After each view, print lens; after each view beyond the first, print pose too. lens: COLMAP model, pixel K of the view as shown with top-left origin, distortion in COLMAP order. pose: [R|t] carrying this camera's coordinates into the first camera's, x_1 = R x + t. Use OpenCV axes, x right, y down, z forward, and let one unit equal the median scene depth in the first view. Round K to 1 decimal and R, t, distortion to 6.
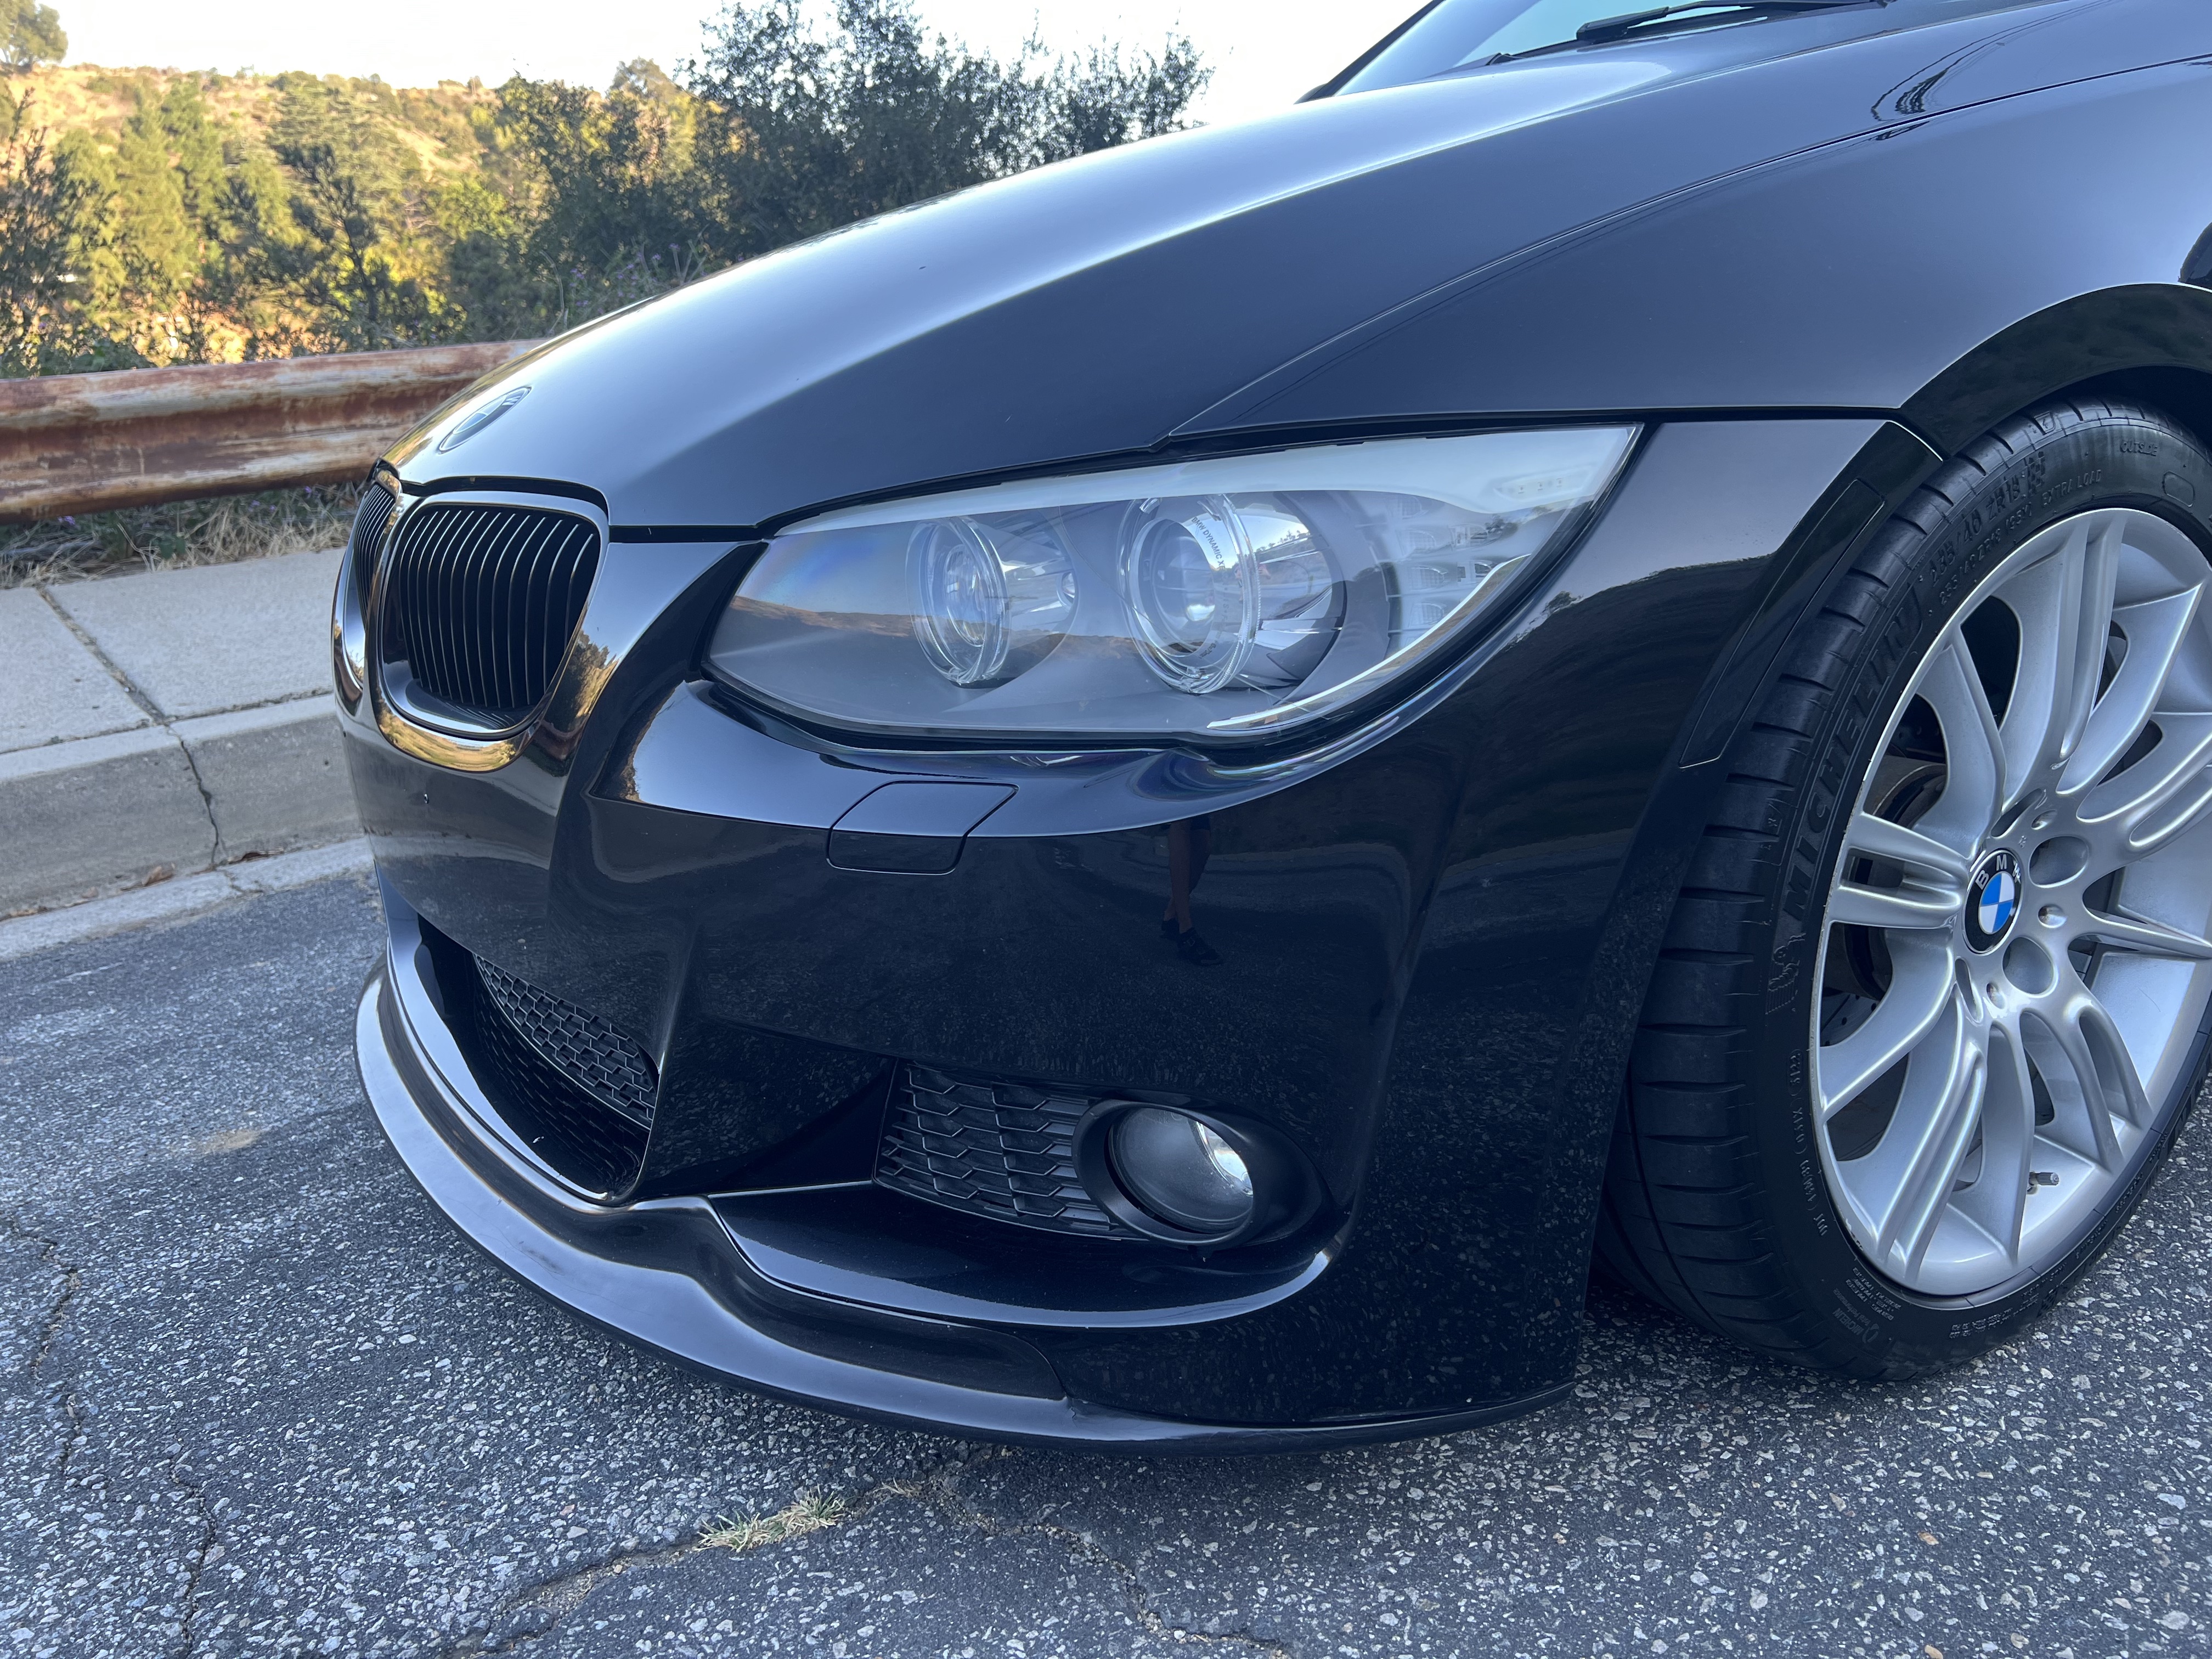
lens RADIAL K [[1736.9, 0, 1058.7], [0, 1736.9, 852.4], [0, 0, 1]] dist [0.056791, -0.069837]
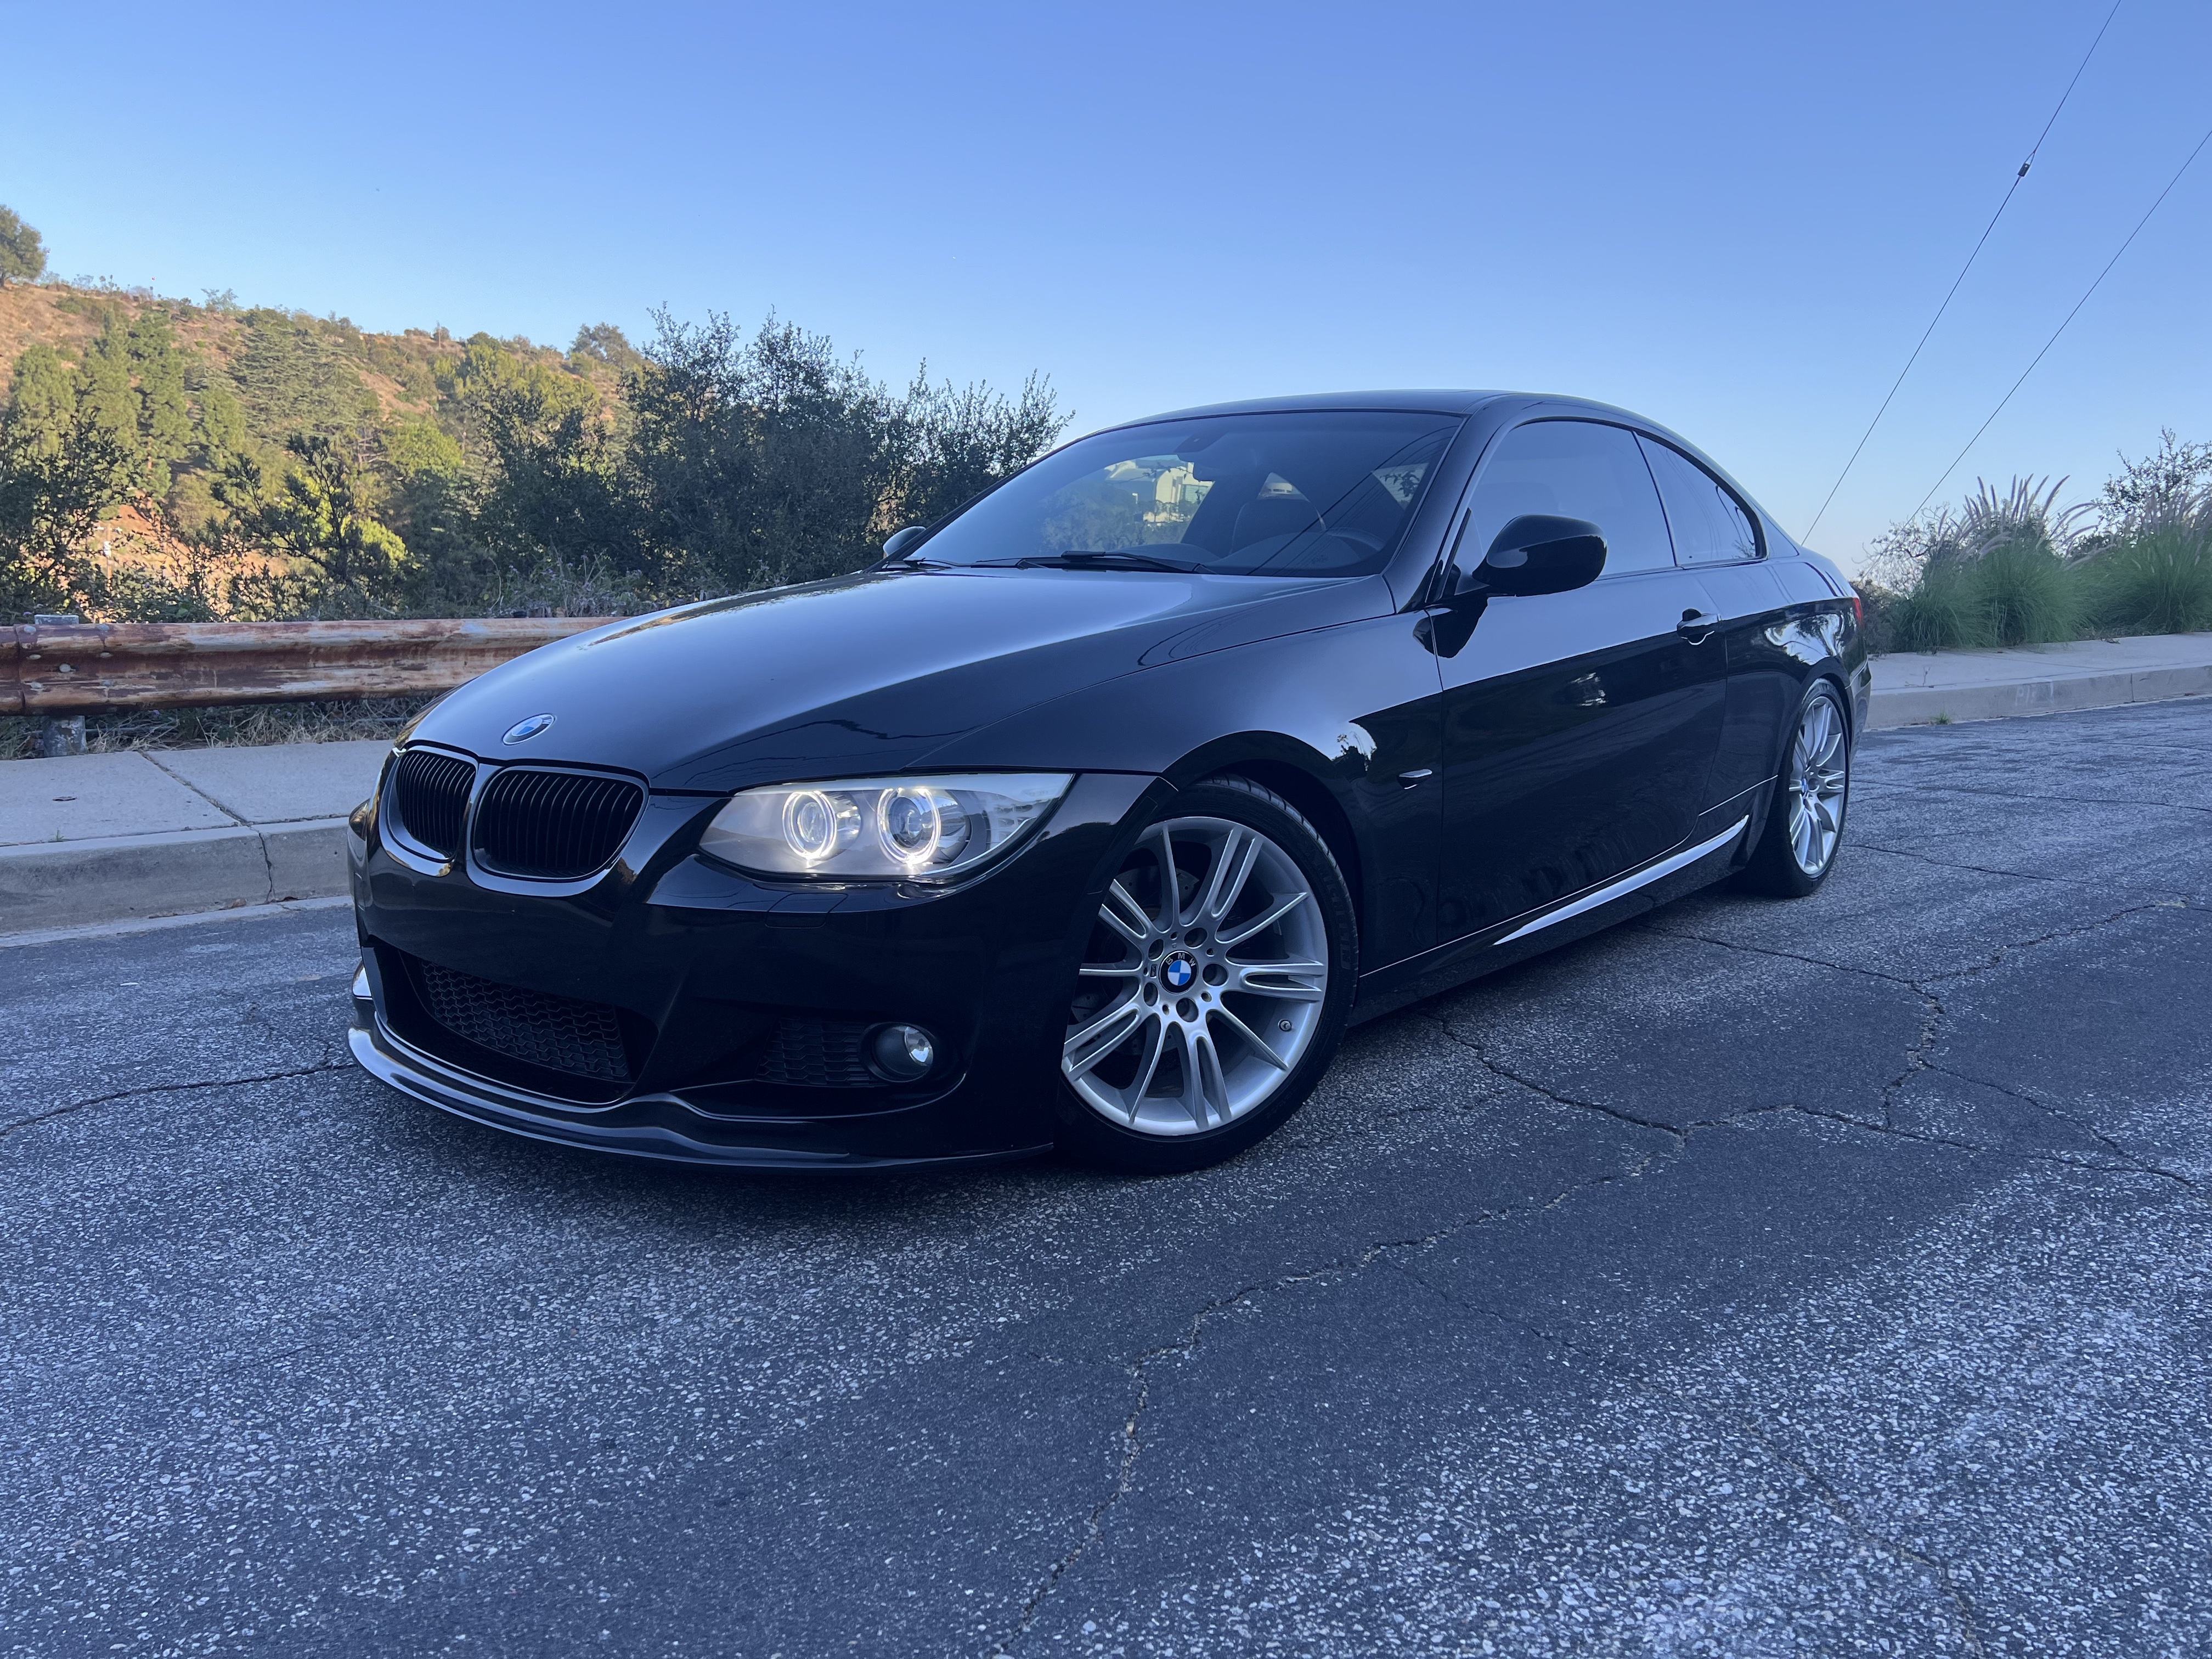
lens RADIAL K [[1736.9, 0, 1083.8], [0, 1736.9, 832.3], [0, 0, 1]] dist [0.056791, -0.069837]
pose [[0.995585, 0.068875, 0.063764, 0.043538], [-0.057694, 0.984927, -0.163063, 0.033438], [-0.074033, 0.158665, 0.984553, -0.156978]]
